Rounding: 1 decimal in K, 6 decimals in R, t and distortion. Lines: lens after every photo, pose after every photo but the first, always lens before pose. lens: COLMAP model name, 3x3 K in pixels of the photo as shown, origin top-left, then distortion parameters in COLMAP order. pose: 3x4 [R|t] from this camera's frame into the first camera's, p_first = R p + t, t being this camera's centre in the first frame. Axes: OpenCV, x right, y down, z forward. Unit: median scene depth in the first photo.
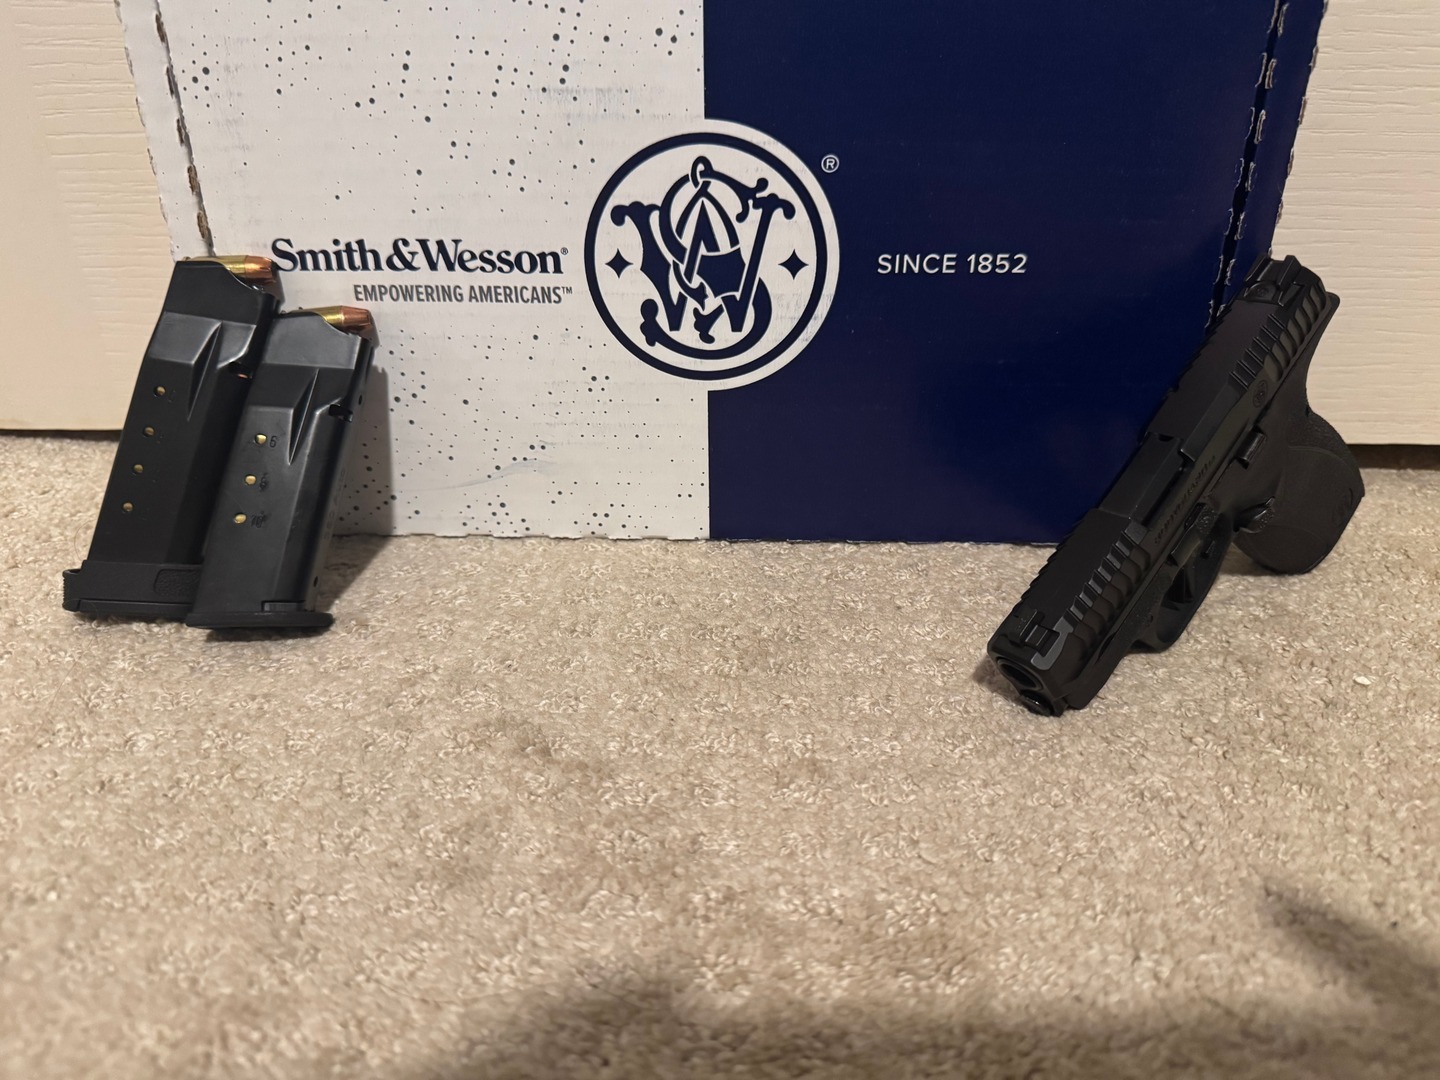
lens RADIAL K [[1065.5, 0, 720.0], [0, 1065.5, 540.0], [0, 0, 1]] dist [-0.026346, -0.027182]
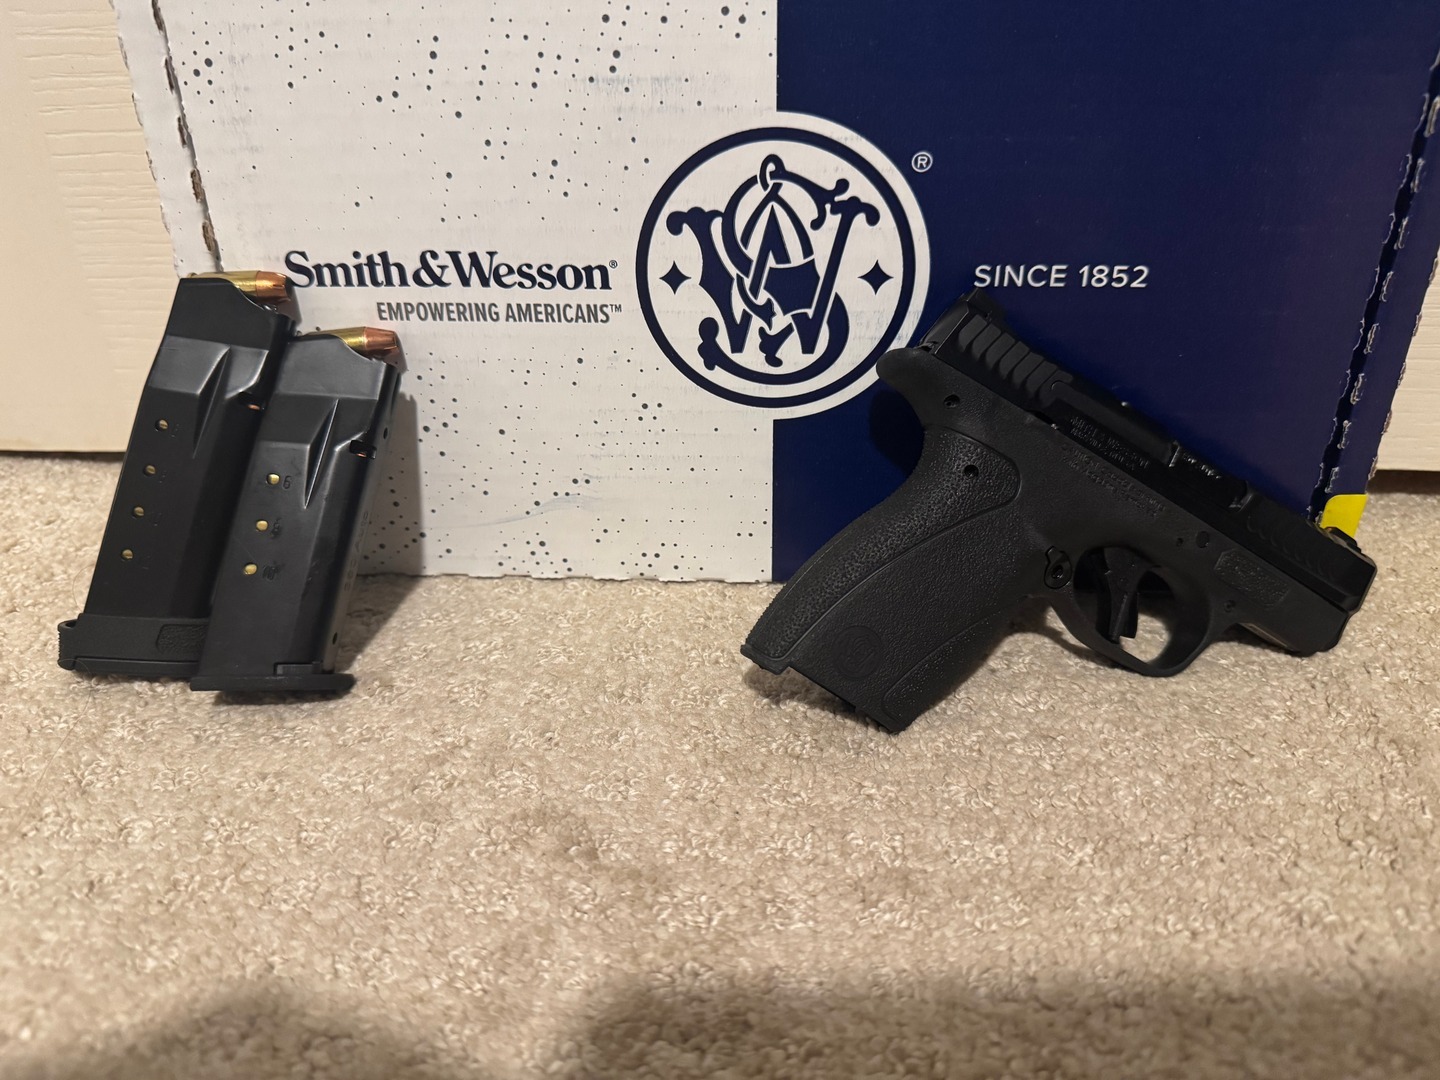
lens RADIAL K [[1052.0, 0, 693.1], [0, 1052.0, 527.2], [0, 0, 1]] dist [-0.025639, -0.009360]
pose [[0.998501, 0.004944, -0.054518, -0.033490], [-0.004065, 0.999860, 0.016219, -0.072478], [0.054591, -0.015973, 0.998381, 0.142004]]
